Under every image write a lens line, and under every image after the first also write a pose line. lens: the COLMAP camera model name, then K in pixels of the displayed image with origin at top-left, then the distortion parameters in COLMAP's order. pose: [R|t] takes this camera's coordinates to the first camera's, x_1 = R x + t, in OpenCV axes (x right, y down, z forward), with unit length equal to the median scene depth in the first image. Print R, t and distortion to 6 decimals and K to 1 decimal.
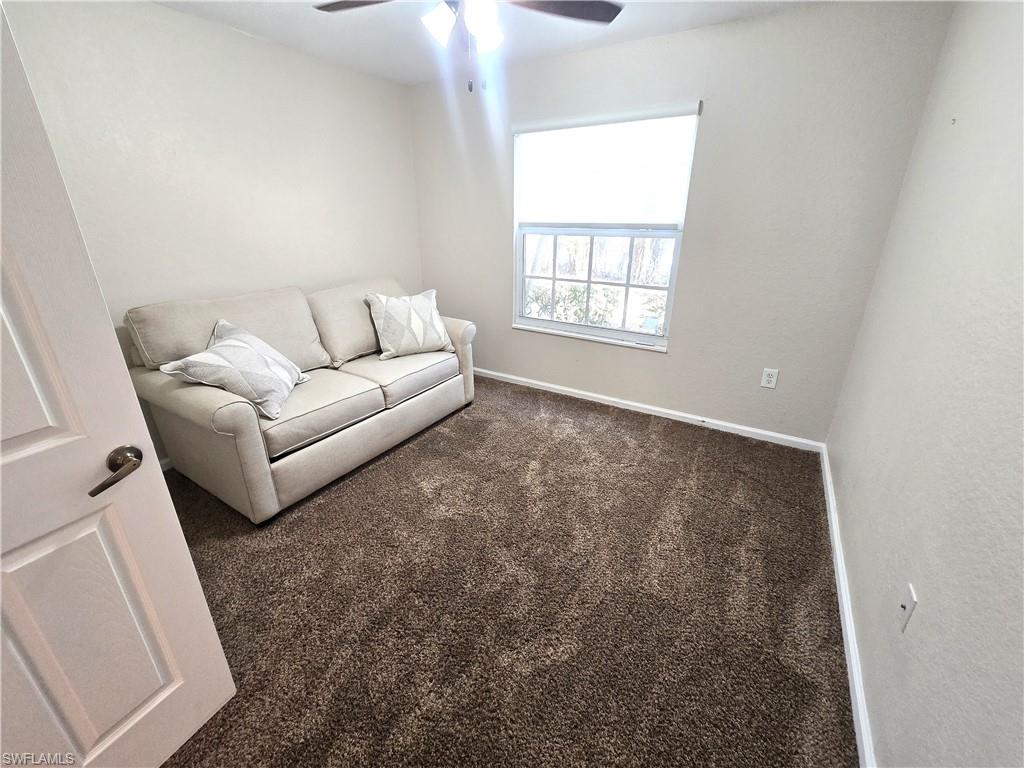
lens RADIAL K [[421.4, 0, 507.5], [0, 421.4, 375.3], [0, 0, 1]] dist [-0.000630, 0.000000]
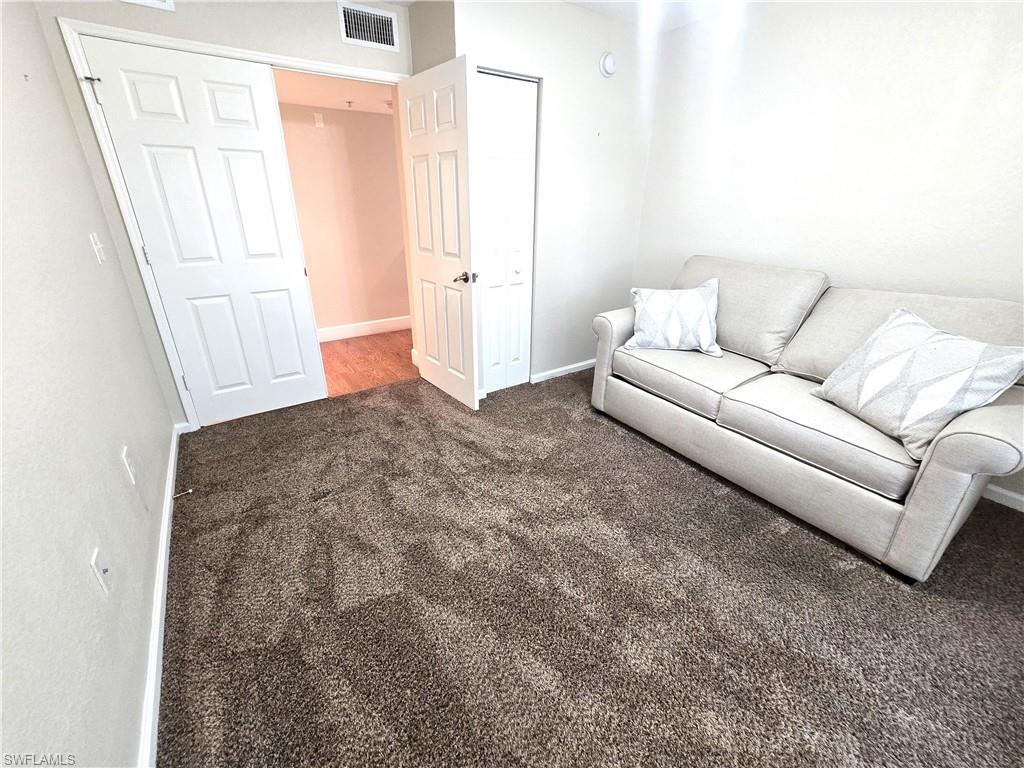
lens RADIAL K [[421.4, 0, 507.5], [0, 421.4, 375.3], [0, 0, 1]] dist [-0.000630, 0.000000]
pose [[-0.409709, 0.344065, -0.844842, 0.528658], [-0.334140, 0.805170, 0.489951, -0.253987], [0.848816, 0.483033, -0.214920, 0.763941]]
